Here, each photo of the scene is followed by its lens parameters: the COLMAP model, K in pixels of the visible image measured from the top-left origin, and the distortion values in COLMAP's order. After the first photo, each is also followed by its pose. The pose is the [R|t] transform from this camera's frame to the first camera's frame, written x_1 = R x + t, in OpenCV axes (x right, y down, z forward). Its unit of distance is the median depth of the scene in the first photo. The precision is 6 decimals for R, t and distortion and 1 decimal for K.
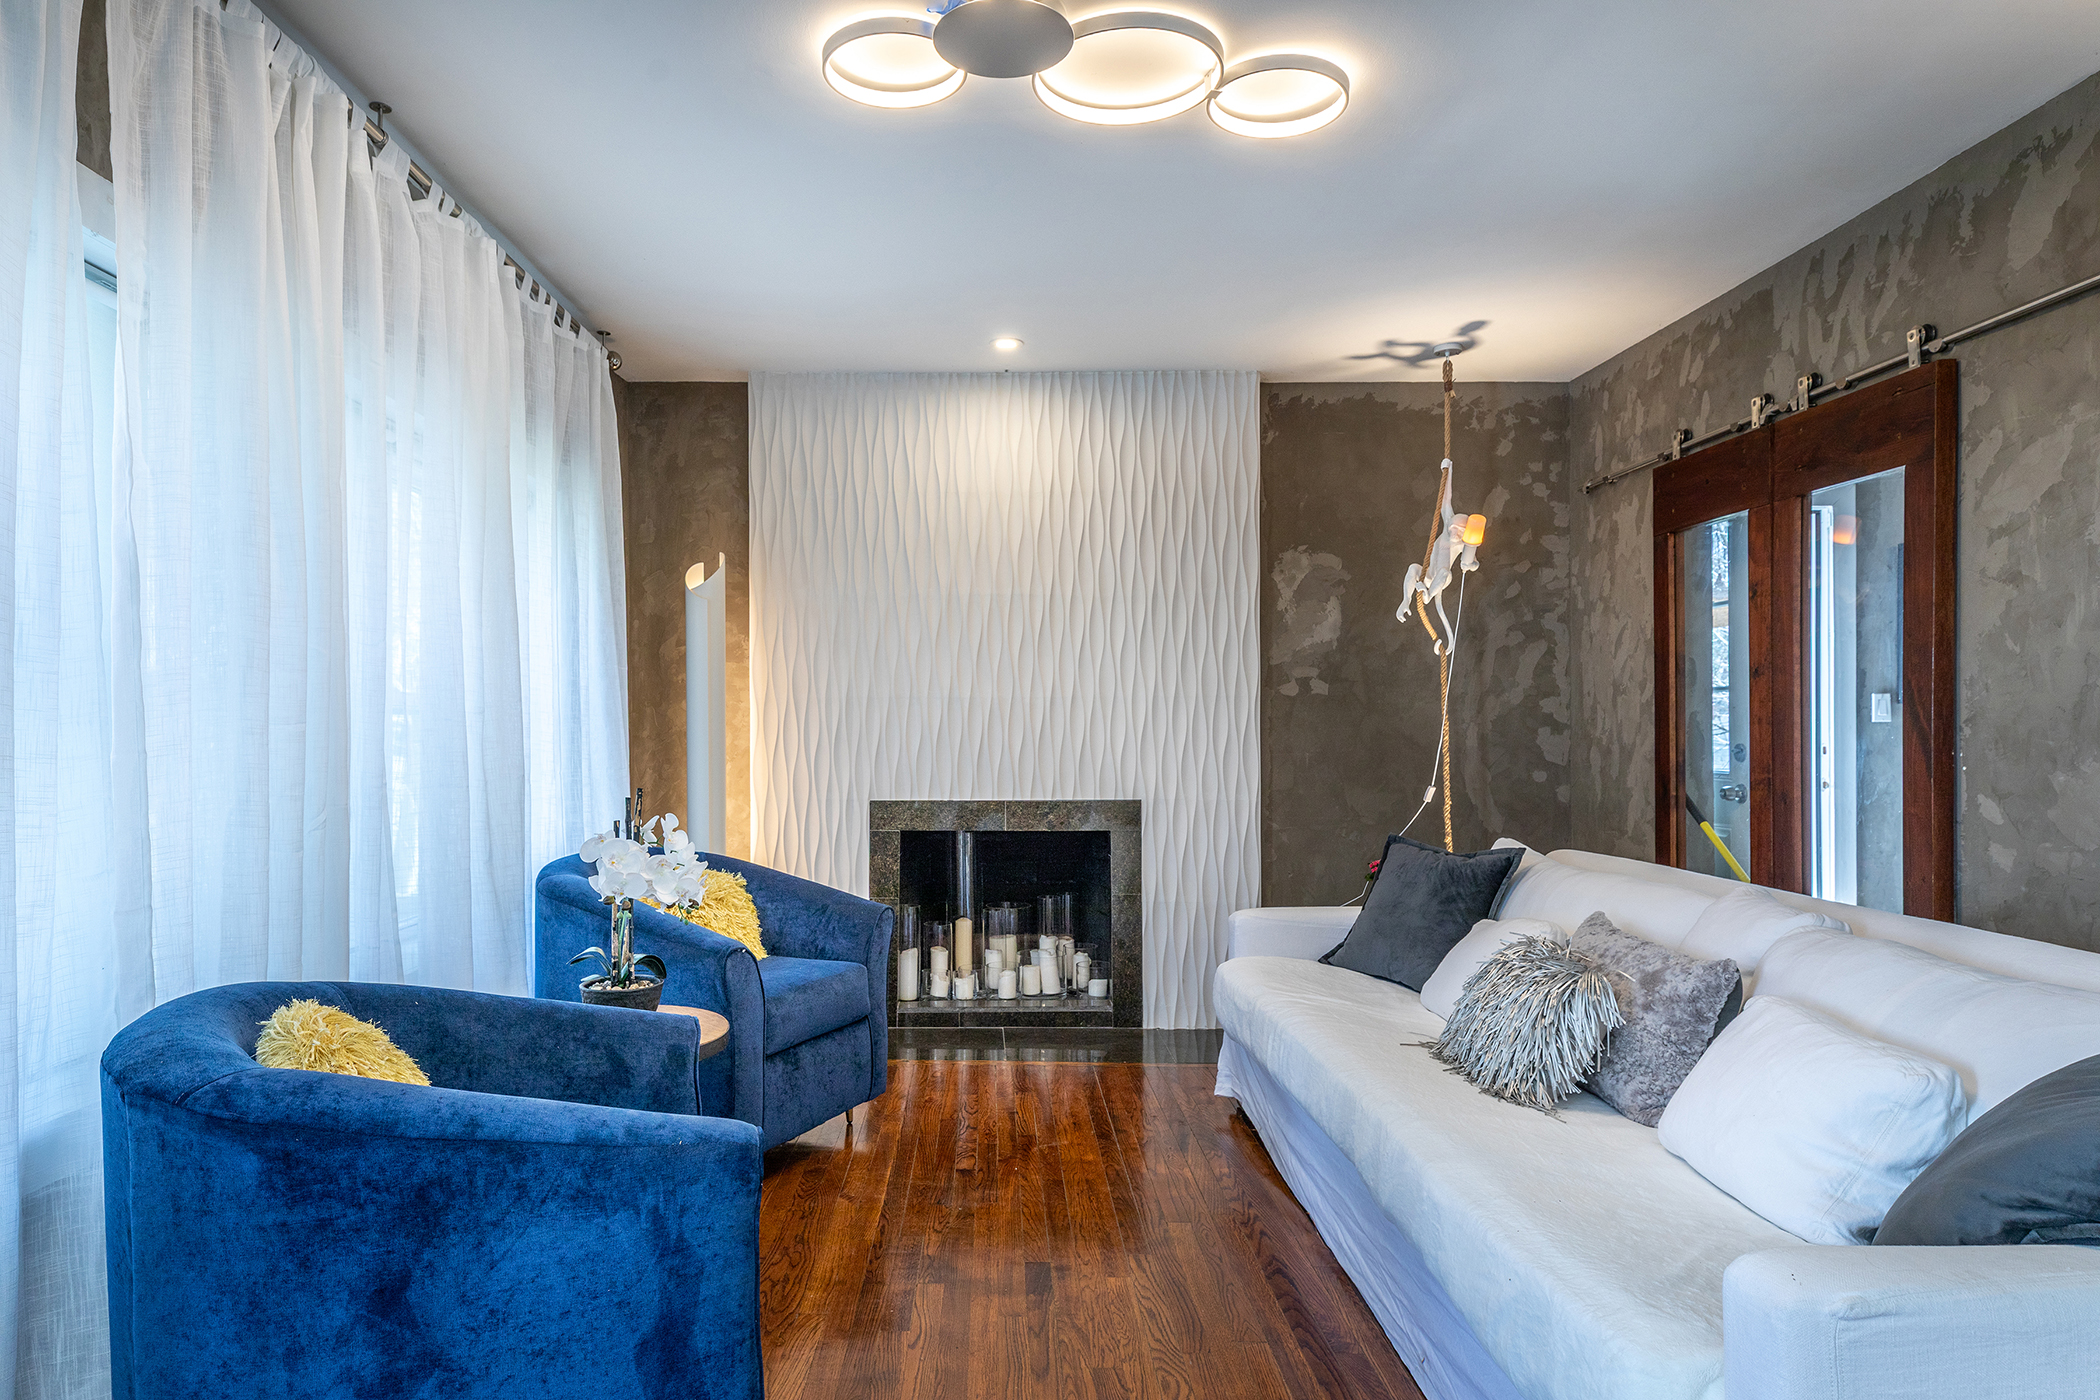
lens RADIAL K [[1246.2, 0, 982.2], [0, 1246.2, 716.4], [0, 0, 1]] dist [0.034492, -0.017113]
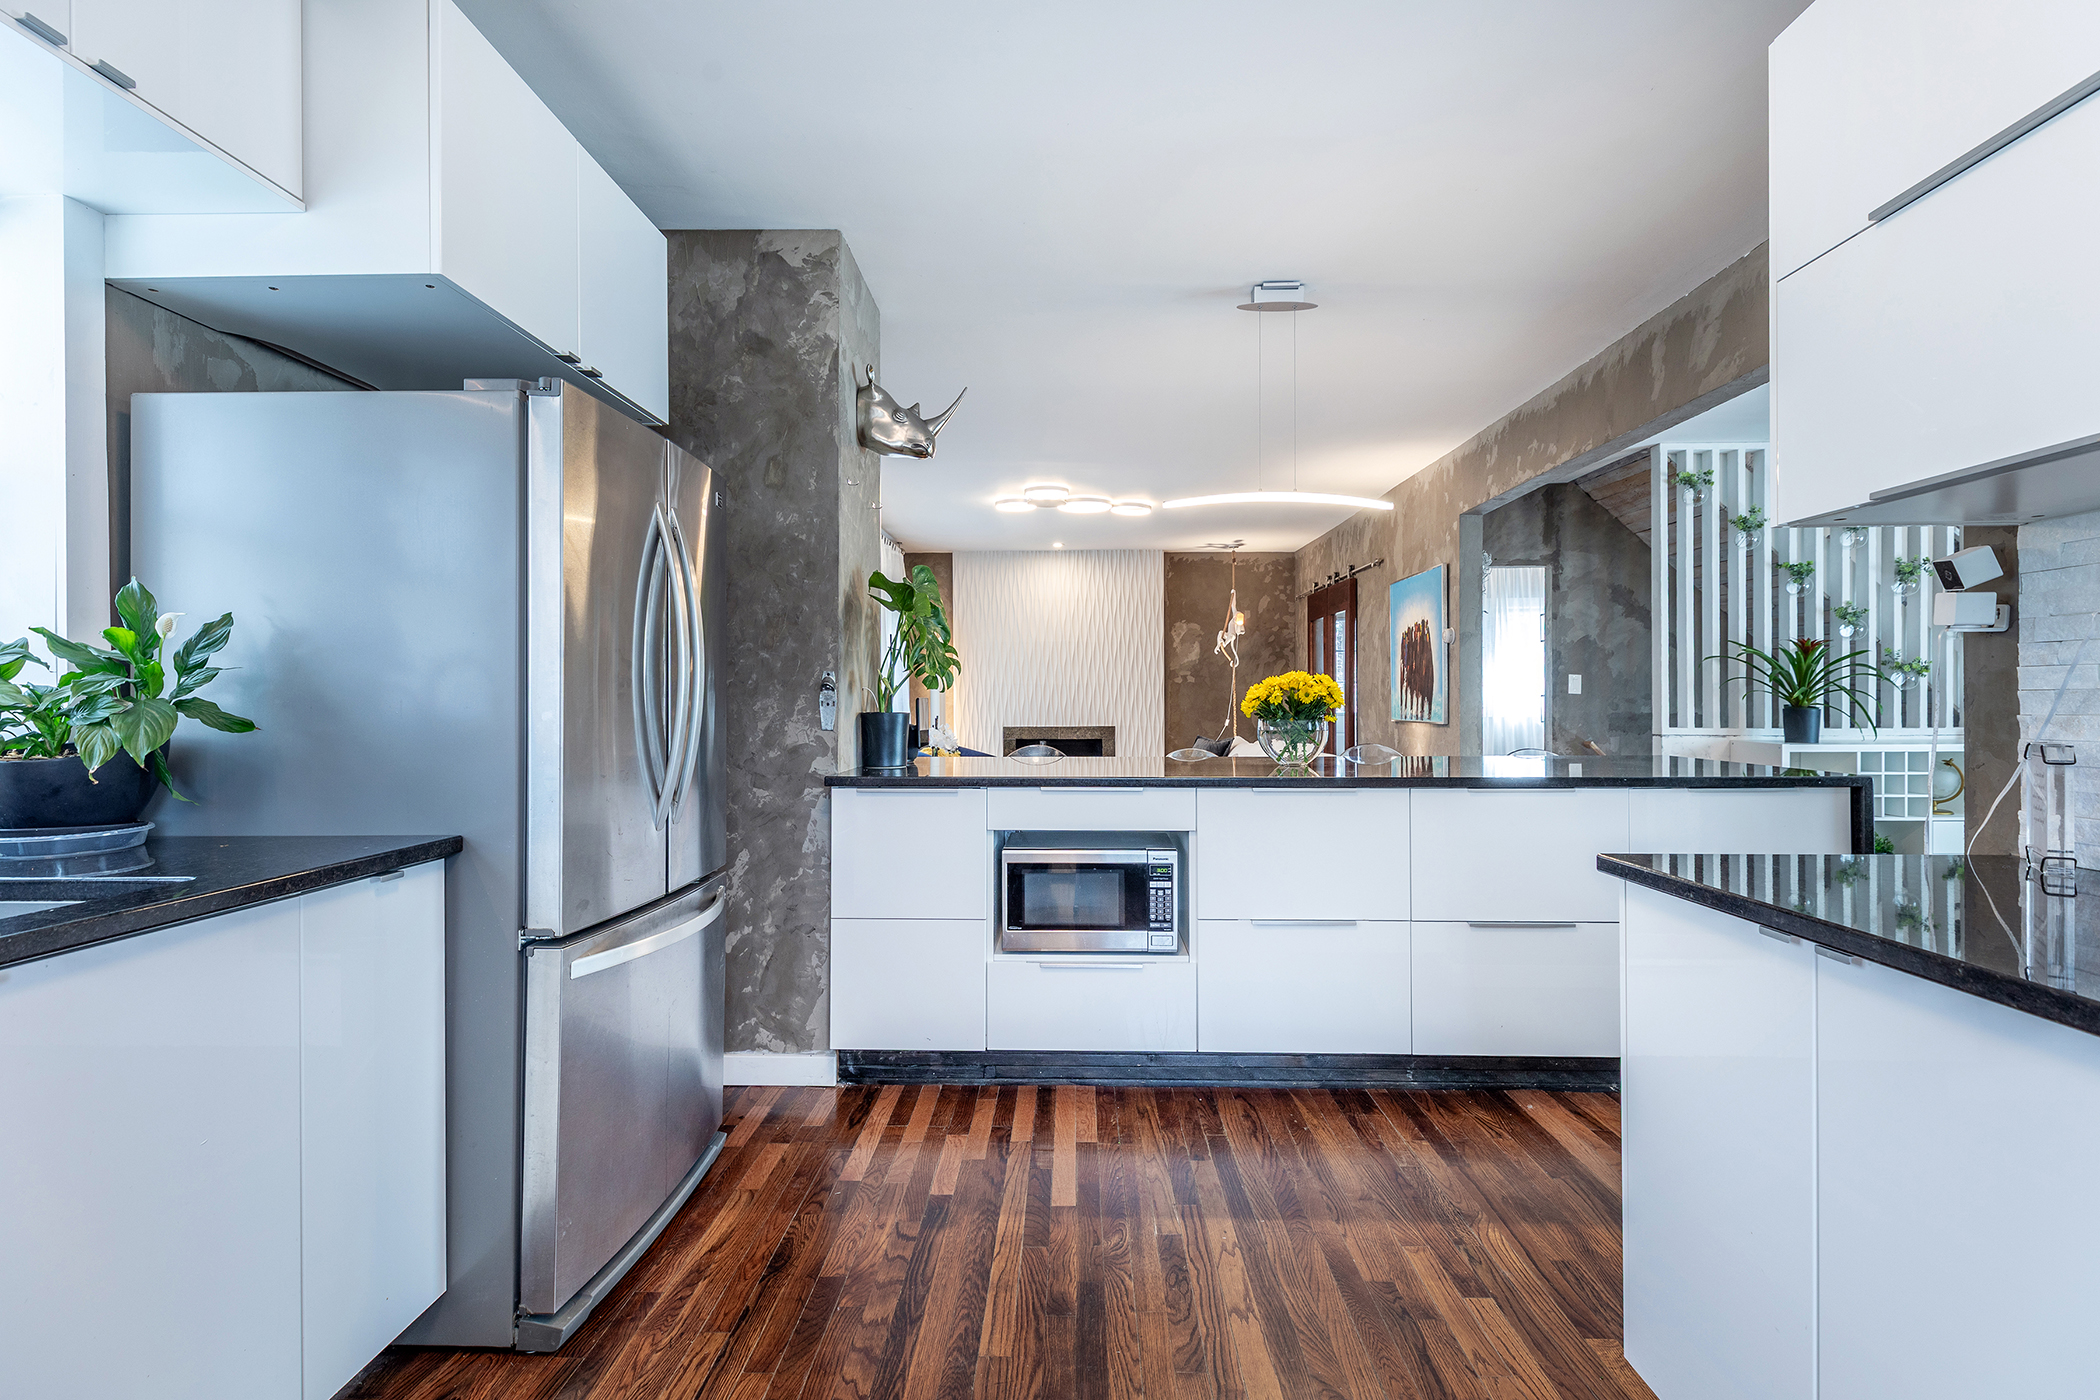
lens RADIAL K [[941.6, 0, 1059.5], [0, 941.6, 694.2], [0, 0, 1]] dist [0.022920, -0.004972]
pose [[0.999932, -0.002426, -0.011391, 0.048604], [0.002509, 0.999970, 0.007273, -0.010455], [0.011373, -0.007301, 0.999909, -1.025973]]
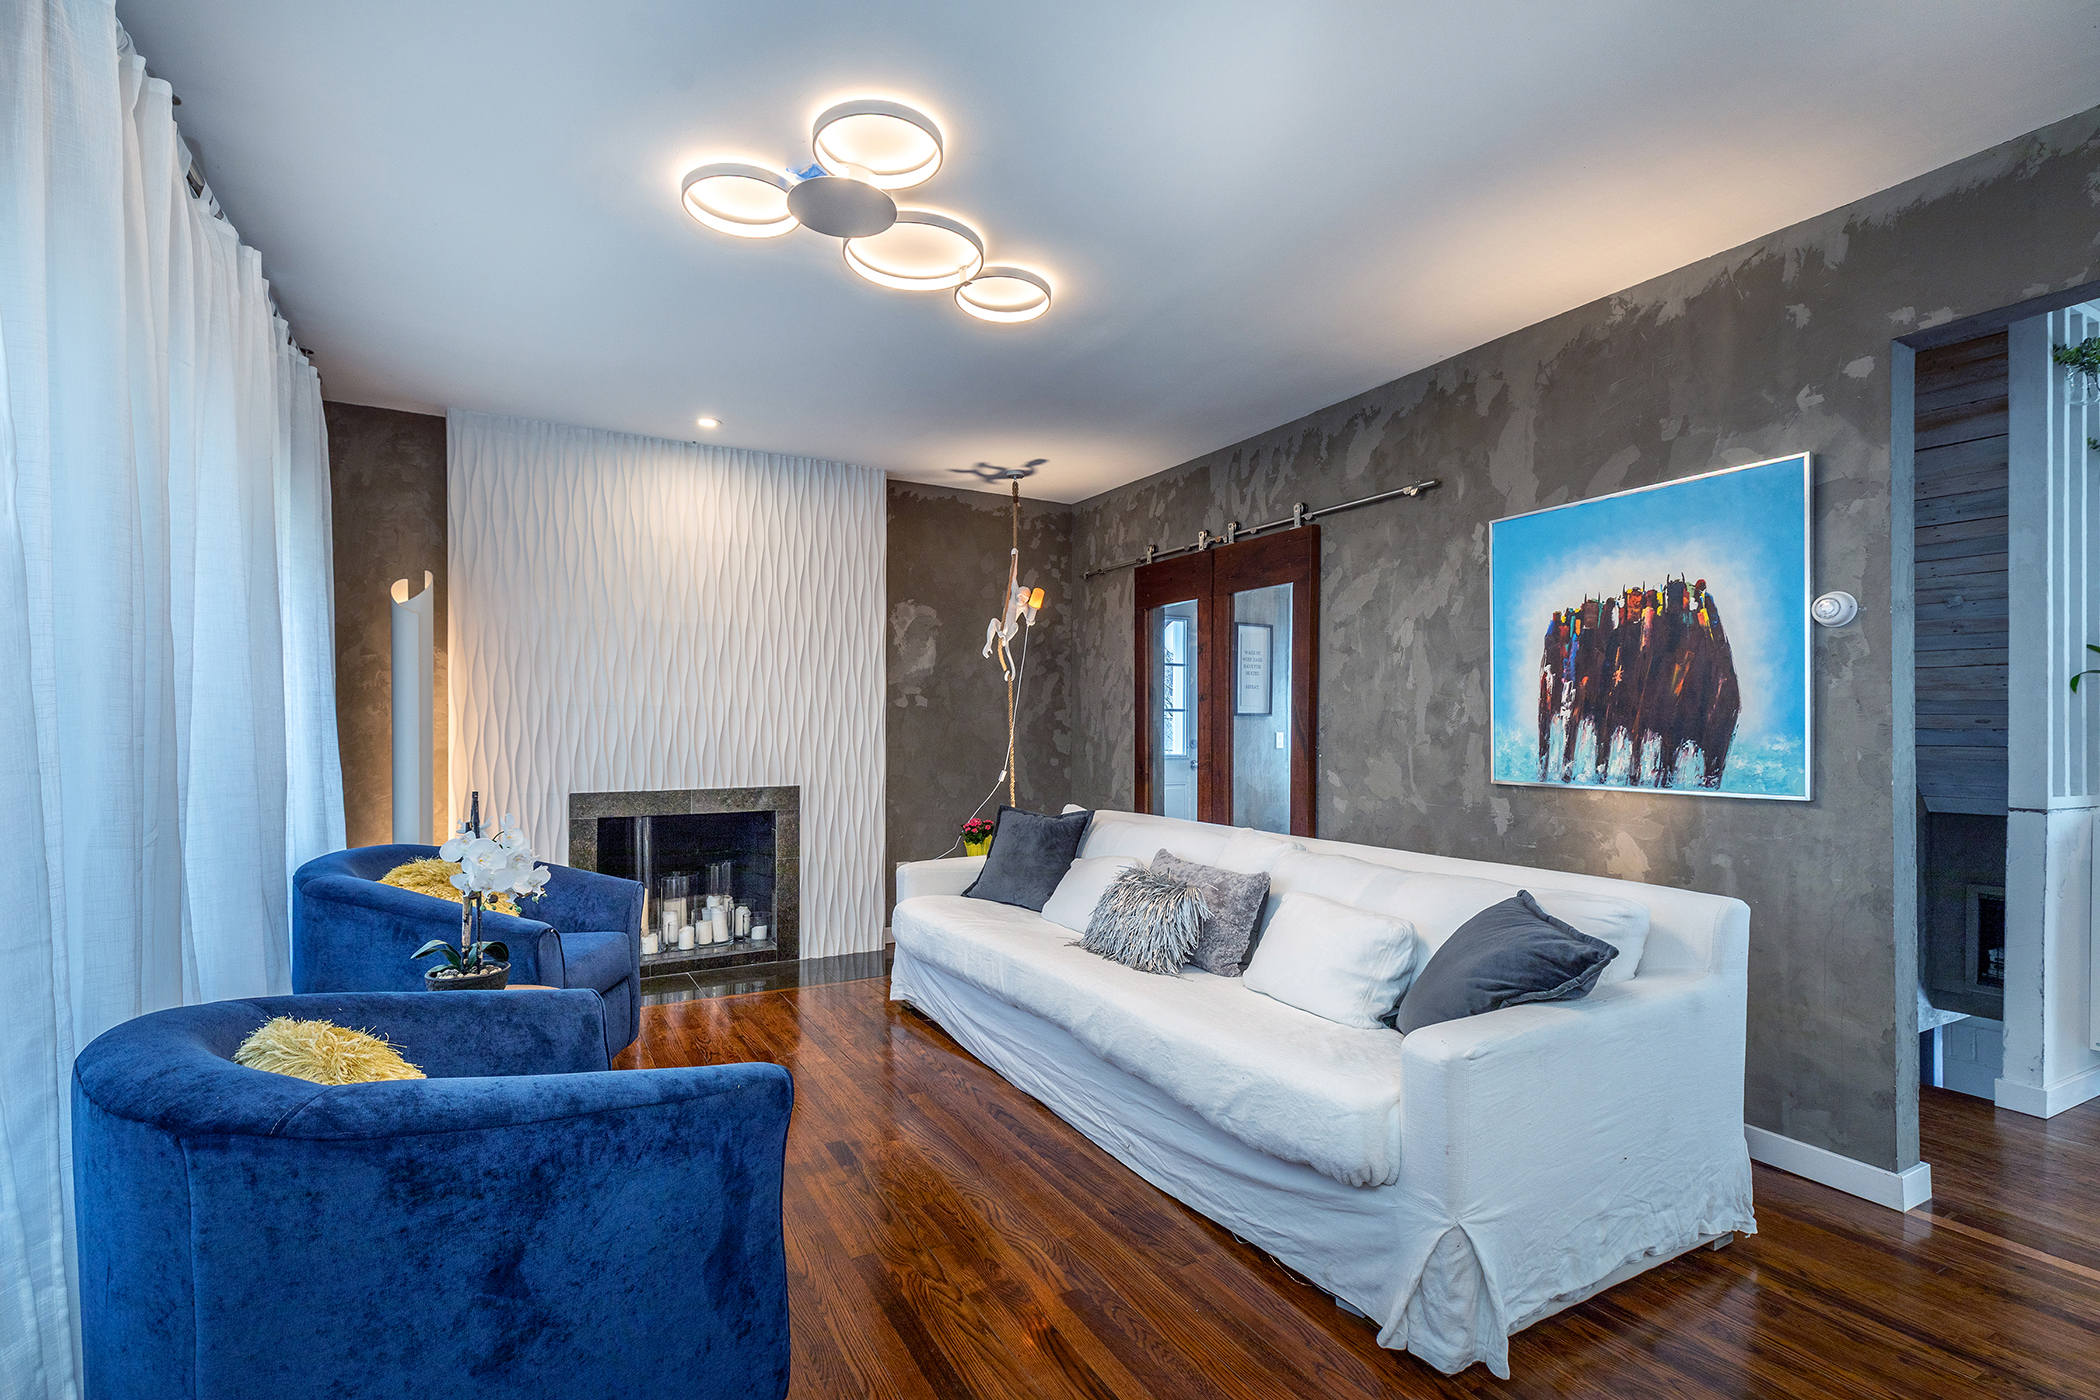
lens RADIAL K [[941.6, 0, 1010.5], [0, 941.6, 722.1], [0, 0, 1]] dist [0.022920, -0.004972]
pose [[0.879819, 0.003245, 0.475299, -0.182749], [-0.006588, 0.999964, 0.005368, -0.008067], [-0.475264, -0.007854, 0.879808, 0.028968]]
